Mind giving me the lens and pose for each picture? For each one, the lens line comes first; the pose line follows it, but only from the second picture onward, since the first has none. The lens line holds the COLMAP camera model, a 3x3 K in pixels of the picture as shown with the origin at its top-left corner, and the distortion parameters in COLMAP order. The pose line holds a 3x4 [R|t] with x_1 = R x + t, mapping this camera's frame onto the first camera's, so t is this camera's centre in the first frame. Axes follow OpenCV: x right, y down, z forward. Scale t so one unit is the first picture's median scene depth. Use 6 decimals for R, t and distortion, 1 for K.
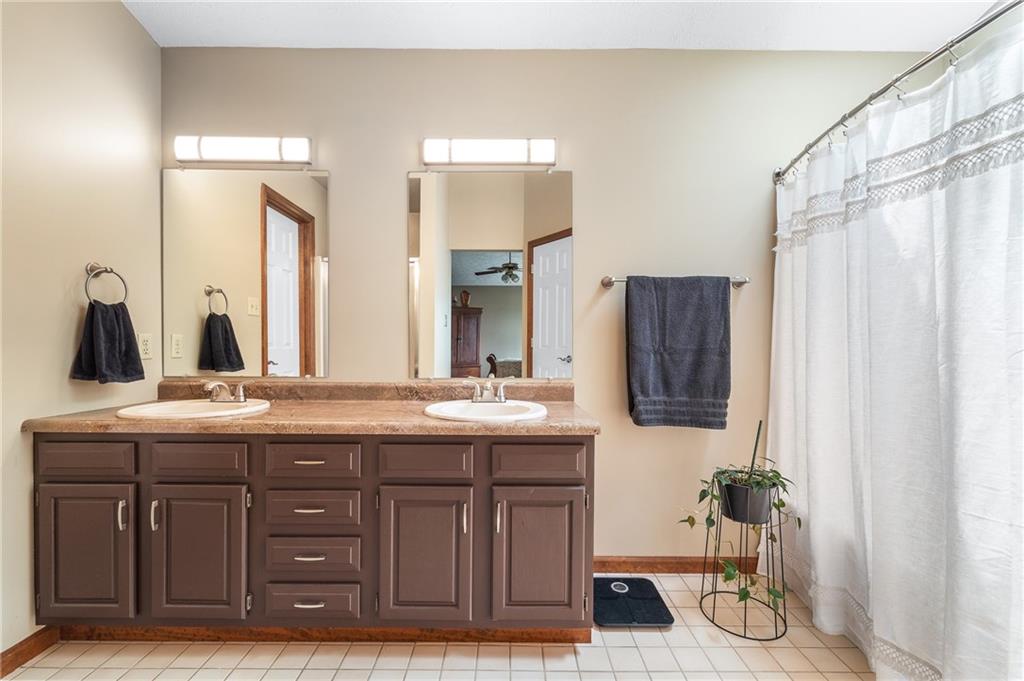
lens RADIAL K [[417.8, 0, 510.2], [0, 417.8, 340.4], [0, 0, 1]] dist [0.003265, -0.000516]
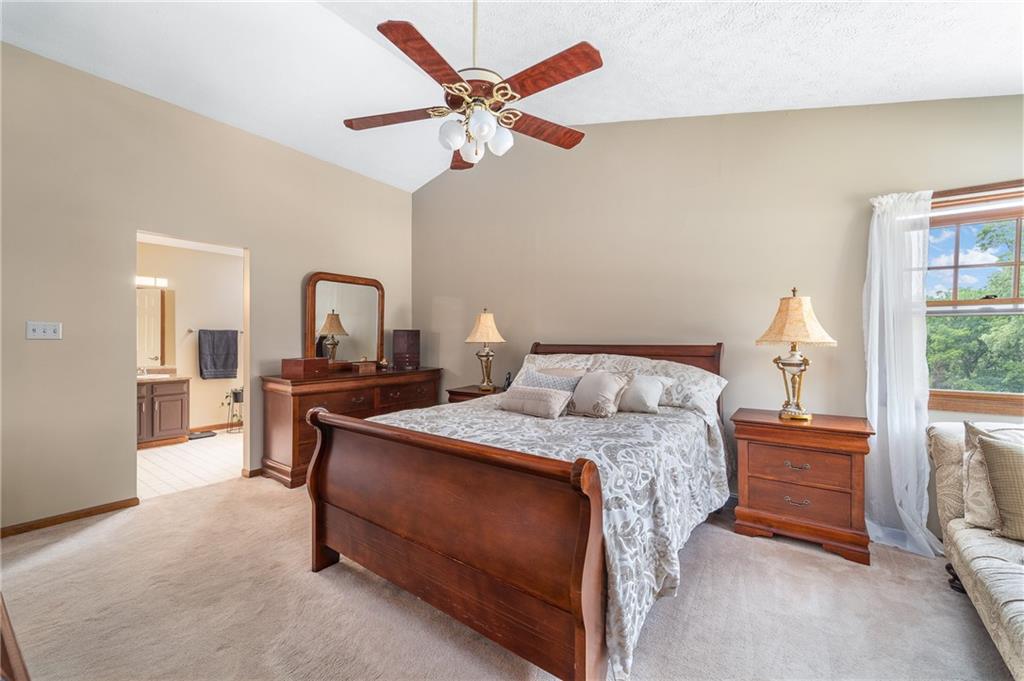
lens RADIAL K [[417.8, 0, 512.3], [0, 417.8, 341.1], [0, 0, 1]] dist [0.003265, -0.000516]
pose [[0.580925, -0.004131, 0.813947, -0.851260], [0.008261, 0.999966, -0.000821, -0.052927], [-0.813915, 0.007201, 0.580939, -2.548316]]
